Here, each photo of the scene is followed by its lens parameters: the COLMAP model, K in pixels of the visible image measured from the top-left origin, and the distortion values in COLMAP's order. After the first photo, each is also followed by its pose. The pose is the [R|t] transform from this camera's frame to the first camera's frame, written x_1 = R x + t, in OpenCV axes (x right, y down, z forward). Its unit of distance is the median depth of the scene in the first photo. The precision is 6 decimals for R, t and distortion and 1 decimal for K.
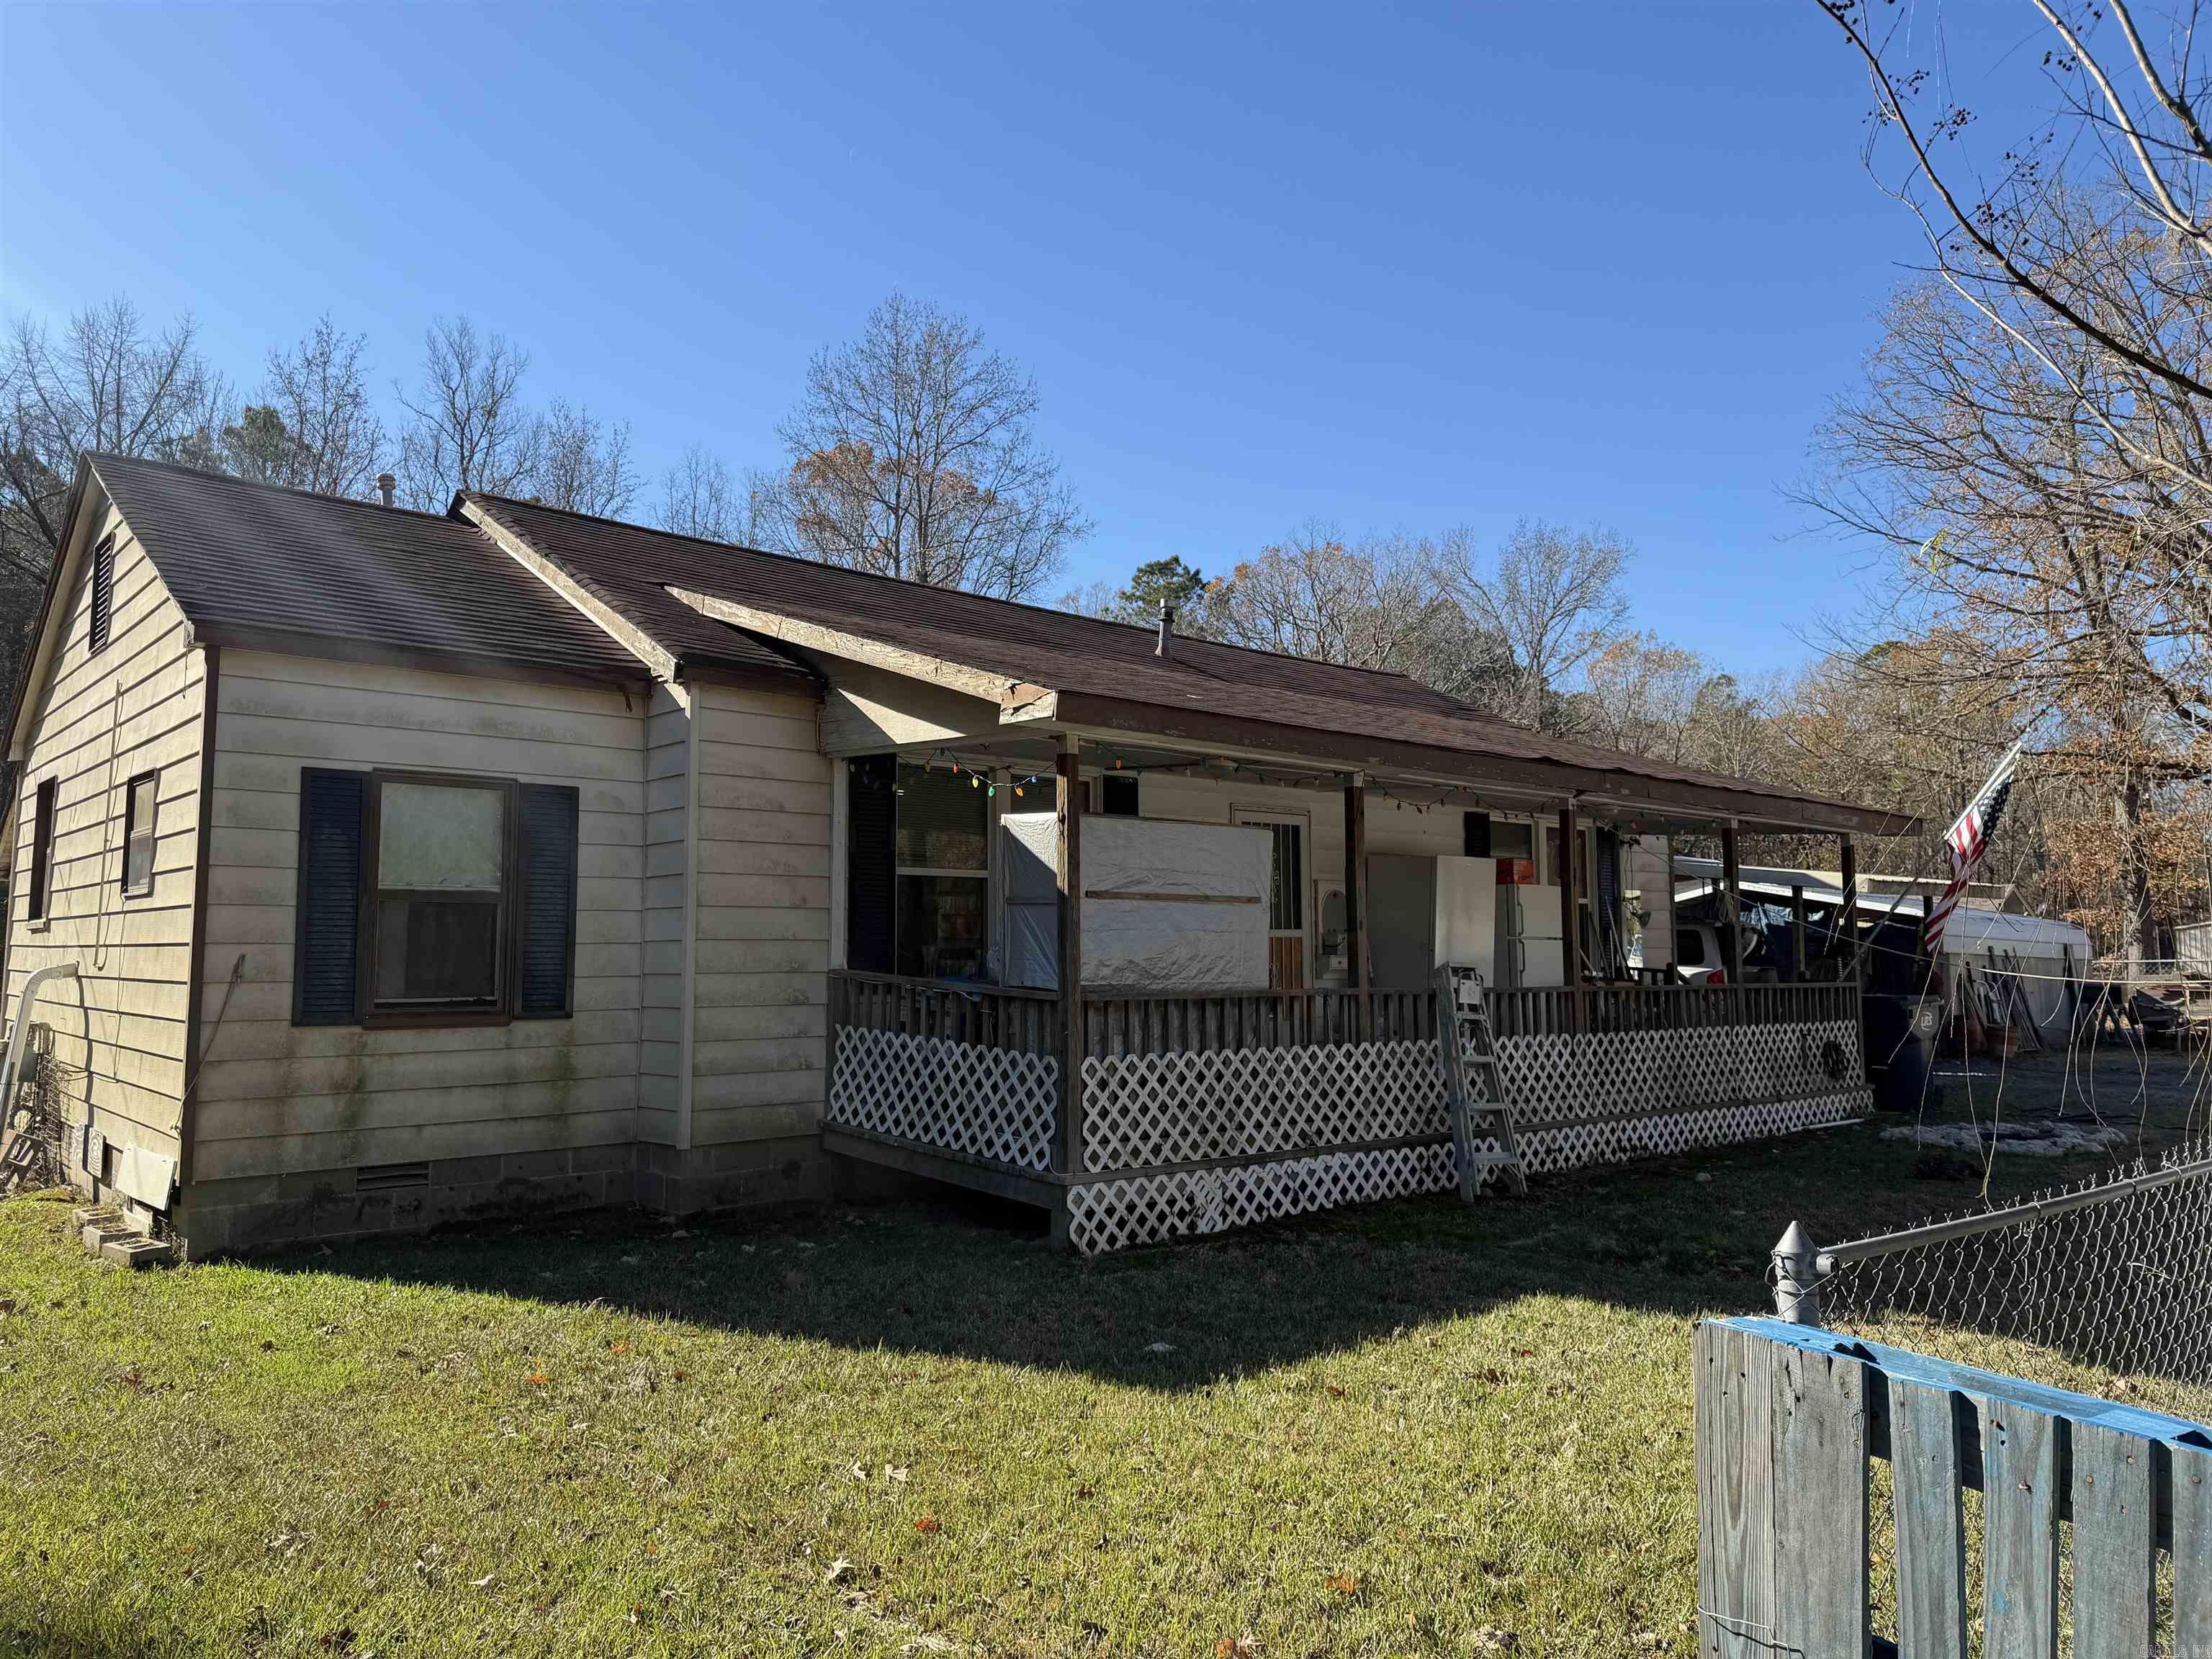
lens RADIAL K [[1578.8, 0, 1099.7], [0, 1578.8, 831.0], [0, 0, 1]] dist [0.014586, 0.002404]
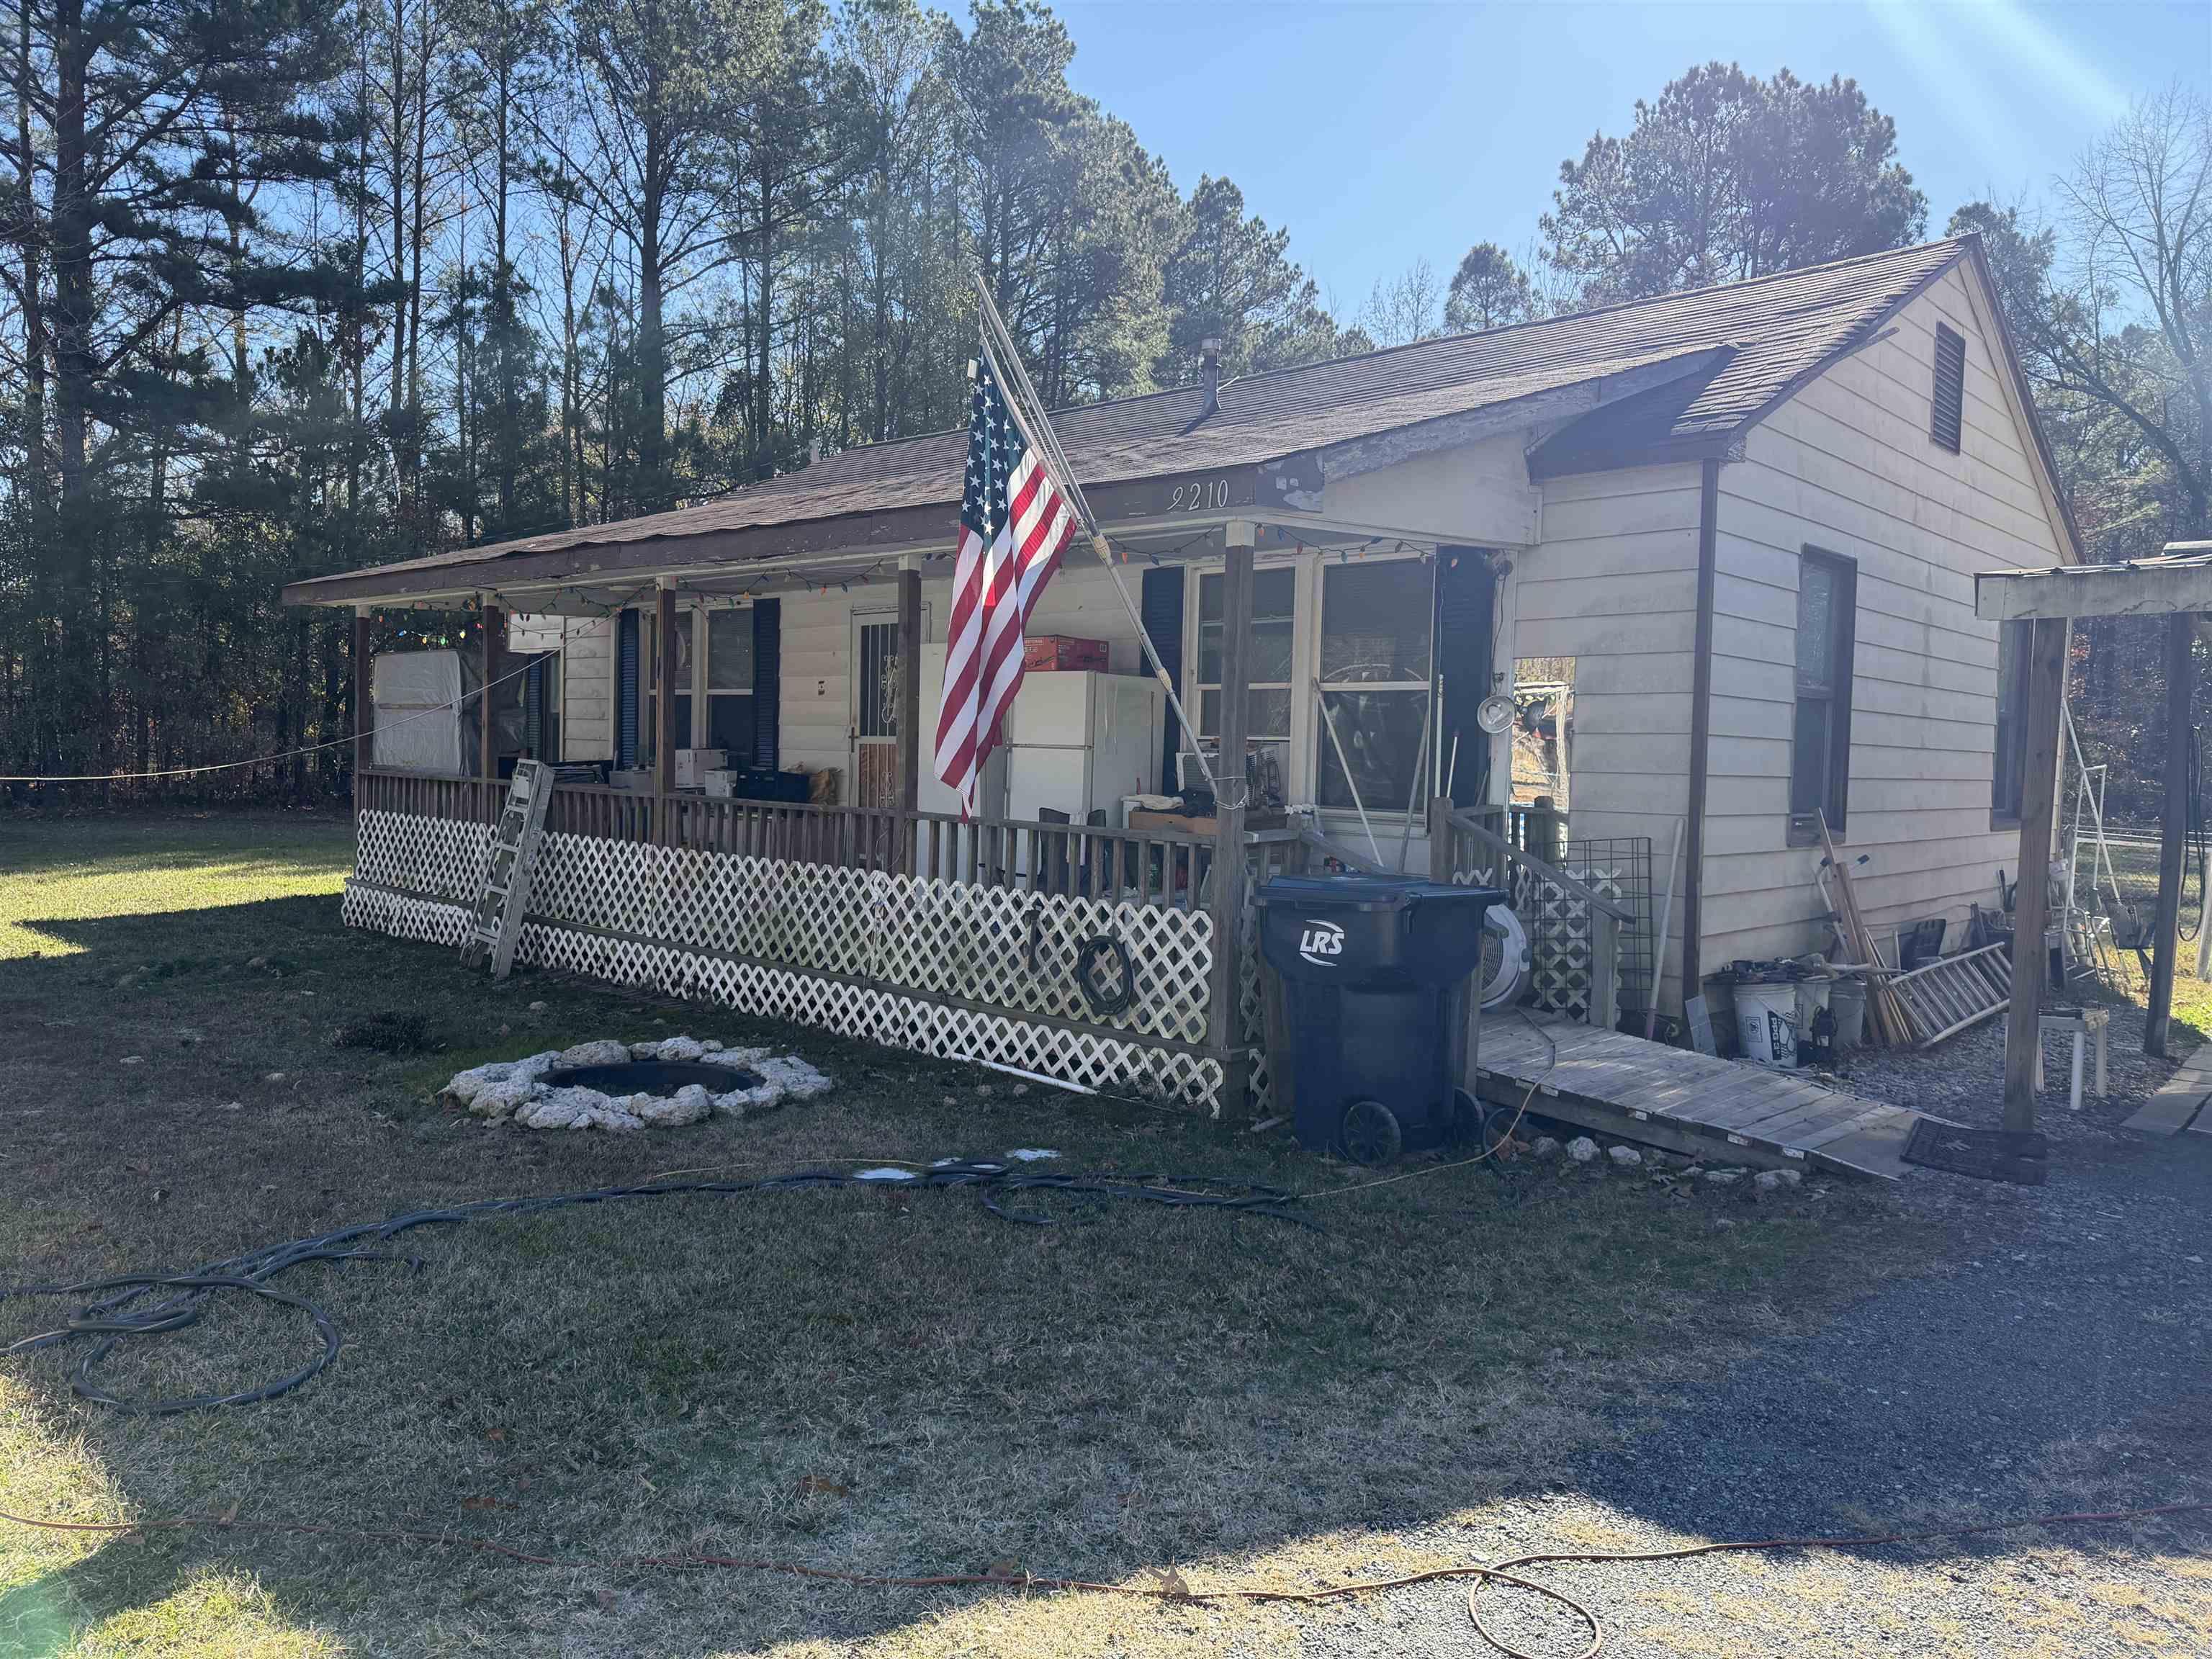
lens RADIAL K [[1578.8, 0, 1107.8], [0, 1578.8, 829.6], [0, 0, 1]] dist [0.014586, 0.002404]
pose [[0.101354, 0.050455, -0.993570, 0.825338], [0.050032, 0.997191, 0.055742, 0.055905], [0.993592, -0.055360, 0.098545, 0.790856]]
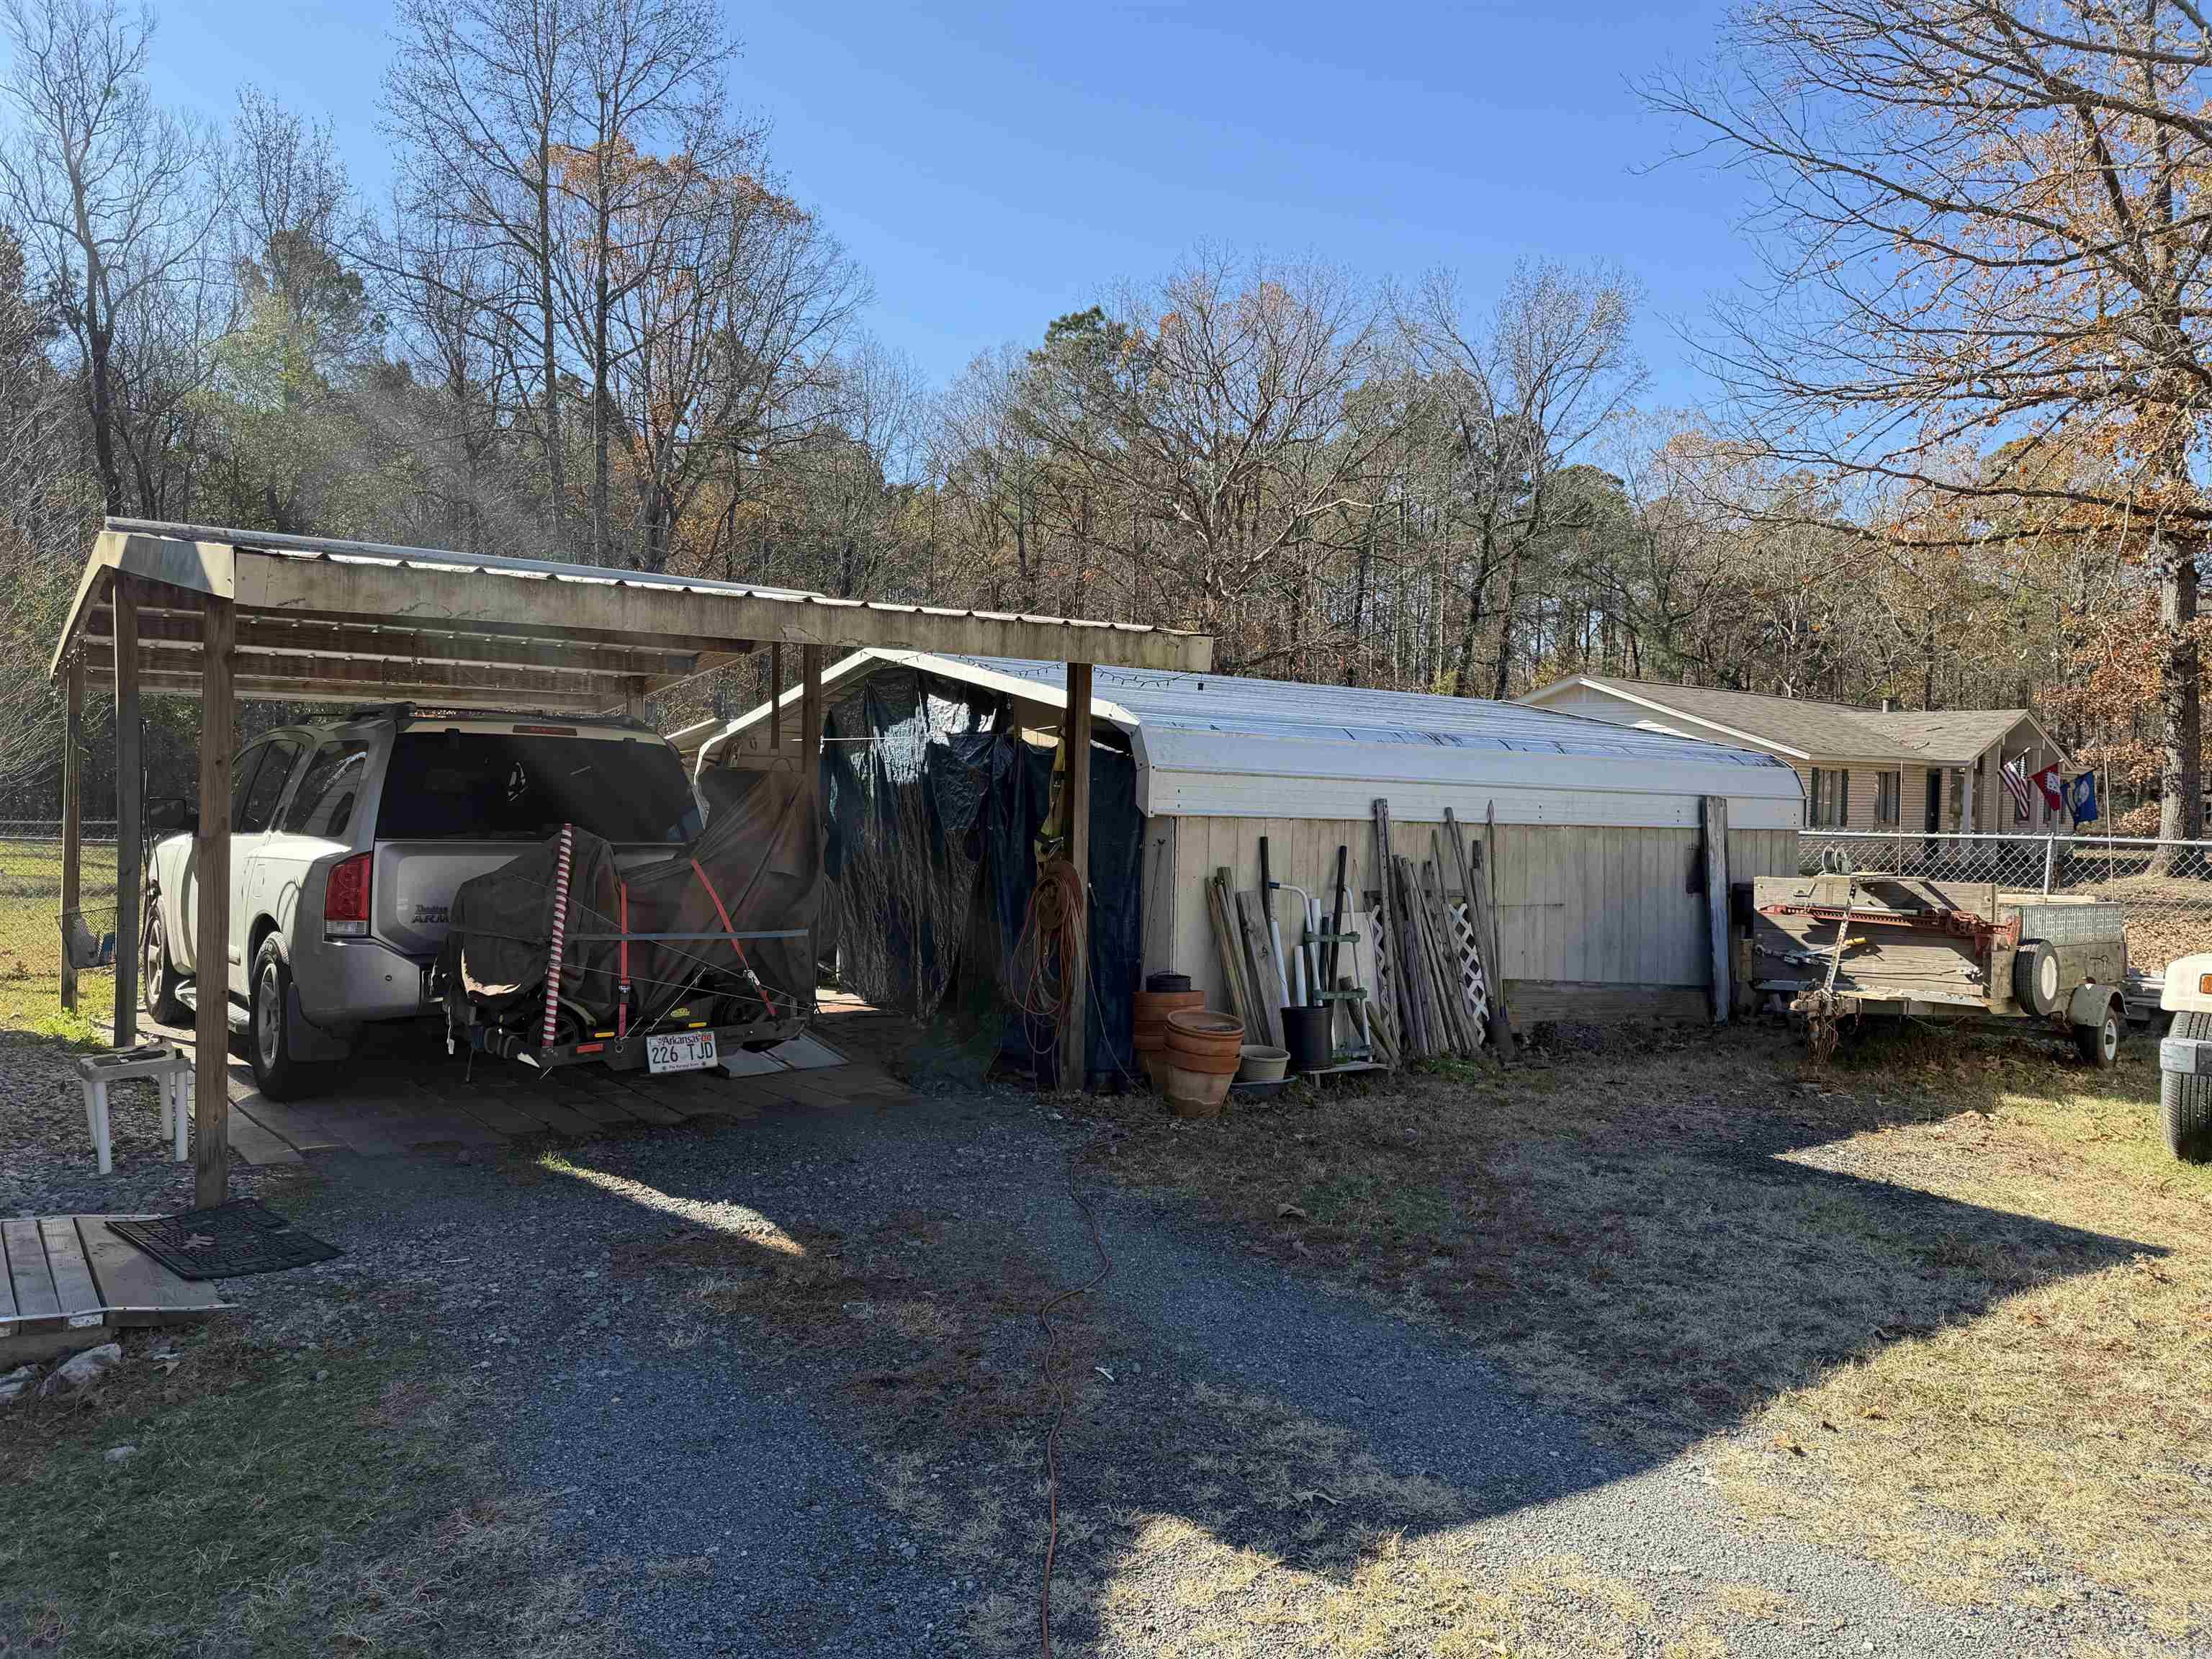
lens RADIAL K [[1578.8, 0, 1113.3], [0, 1578.8, 831.9], [0, 0, 1]] dist [0.014586, 0.002404]
pose [[0.996895, 0.022012, -0.075608, 0.653082], [-0.013535, 0.993744, 0.110855, 0.044571], [0.077575, -0.109488, 0.990956, 0.733252]]
